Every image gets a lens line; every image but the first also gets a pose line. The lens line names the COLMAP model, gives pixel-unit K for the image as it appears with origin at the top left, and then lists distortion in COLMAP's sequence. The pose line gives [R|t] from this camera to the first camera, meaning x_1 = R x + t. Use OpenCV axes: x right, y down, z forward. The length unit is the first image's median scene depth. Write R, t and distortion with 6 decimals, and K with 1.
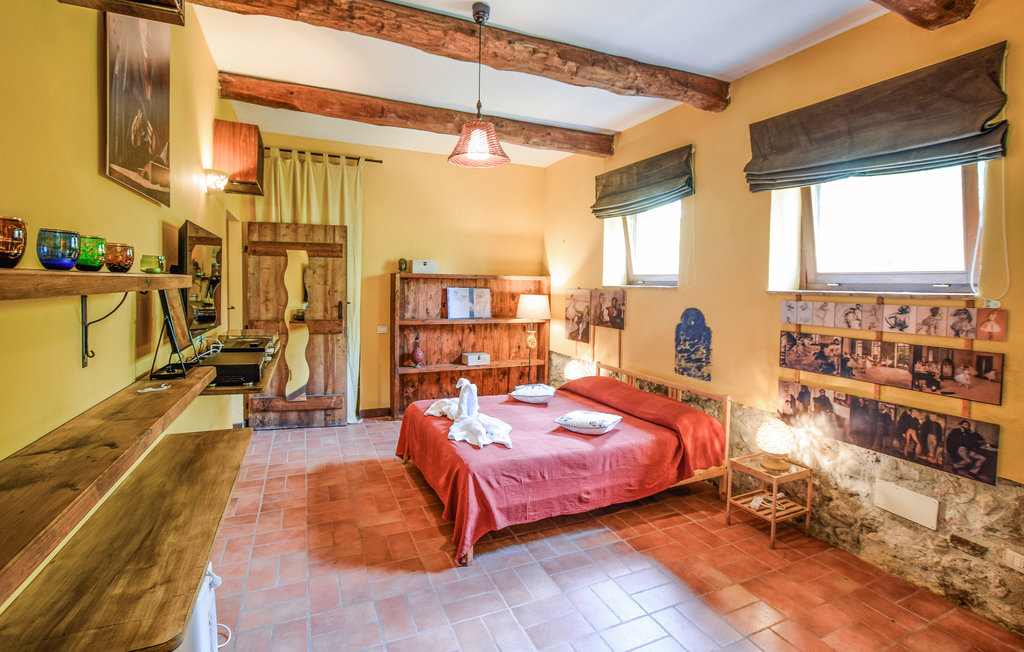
lens RADIAL K [[496.6, 0, 504.0], [0, 496.6, 326.0], [0, 0, 1]] dist [-0.014809, 0.000440]
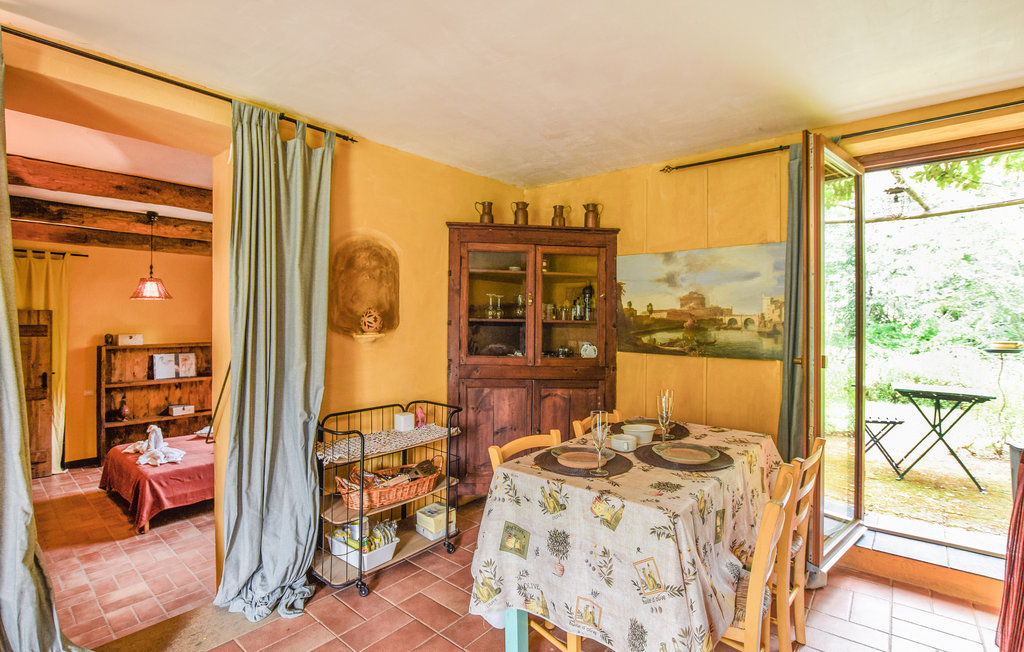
lens RADIAL K [[496.6, 0, 504.0], [0, 496.6, 326.0], [0, 0, 1]] dist [-0.014809, 0.000440]
pose [[0.900832, -0.018575, 0.433771, 0.157634], [0.049016, 0.997048, -0.059098, -0.035835], [-0.431393, 0.074499, 0.899083, -0.550441]]
